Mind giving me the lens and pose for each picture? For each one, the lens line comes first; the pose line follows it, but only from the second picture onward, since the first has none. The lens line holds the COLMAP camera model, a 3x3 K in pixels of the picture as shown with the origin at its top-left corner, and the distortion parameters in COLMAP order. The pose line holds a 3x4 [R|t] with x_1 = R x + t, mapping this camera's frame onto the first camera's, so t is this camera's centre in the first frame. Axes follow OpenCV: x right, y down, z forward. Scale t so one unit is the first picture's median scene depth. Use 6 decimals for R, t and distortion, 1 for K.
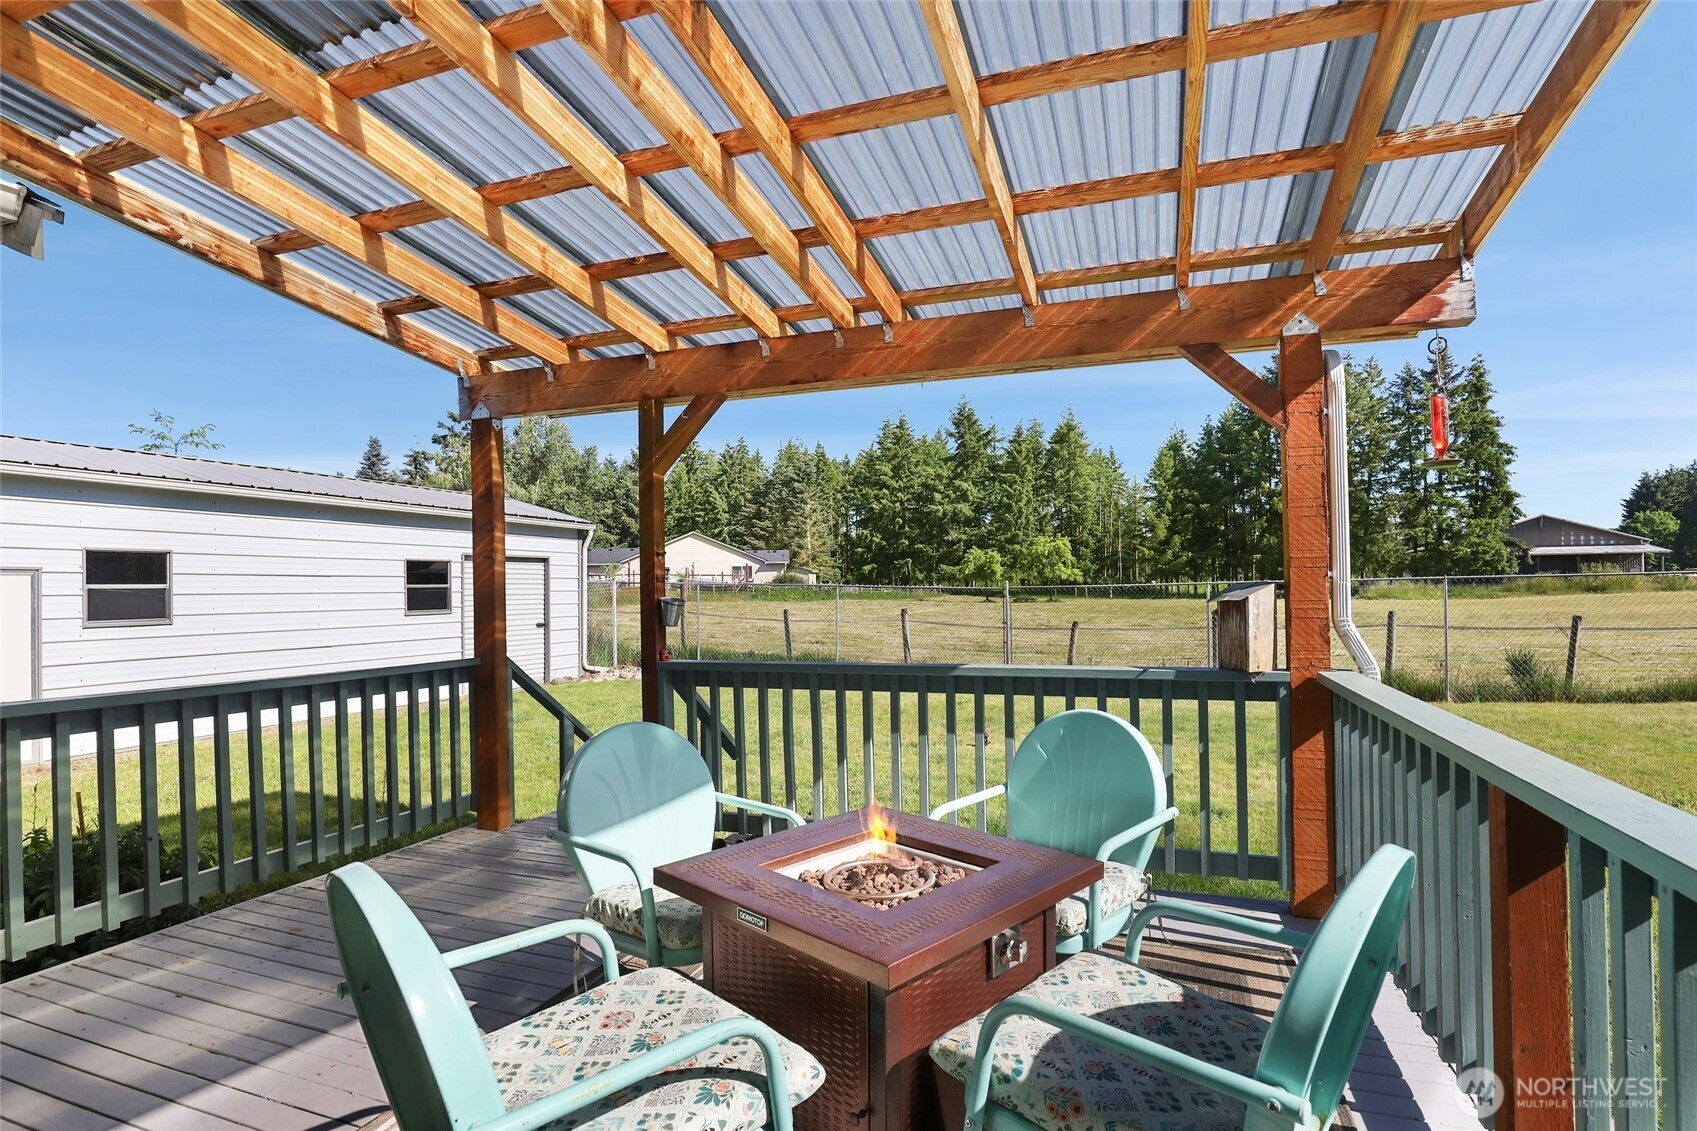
lens RADIAL K [[813.5, 0, 872.5], [0, 813.5, 567.8], [0, 0, 1]] dist [-0.033430, 0.007393]
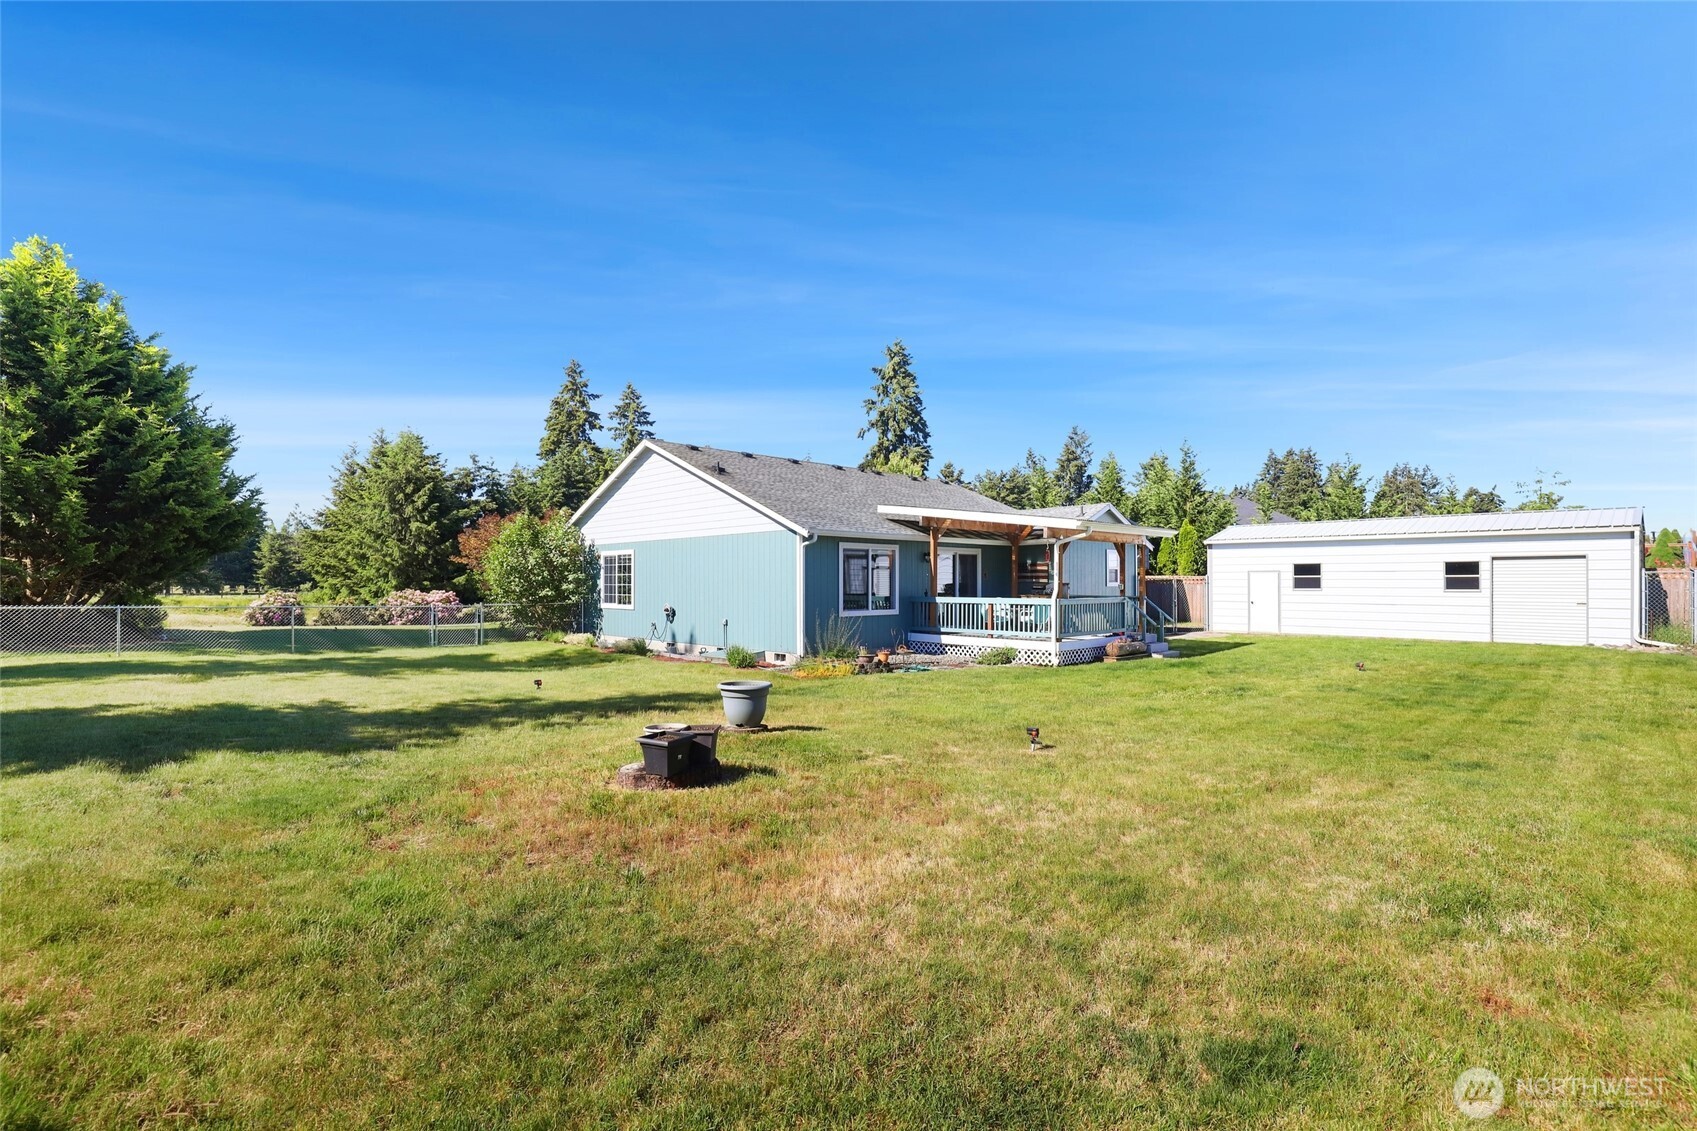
lens RADIAL K [[785.2, 0, 859.1], [0, 785.2, 577.0], [0, 0, 1]] dist [-0.037192, 0.007365]
pose [[-0.458772, 0.015357, -0.888421, 0.220563], [0.032754, 0.999463, 0.000363, -0.002708], [0.887950, -0.028933, -0.459029, 0.082430]]
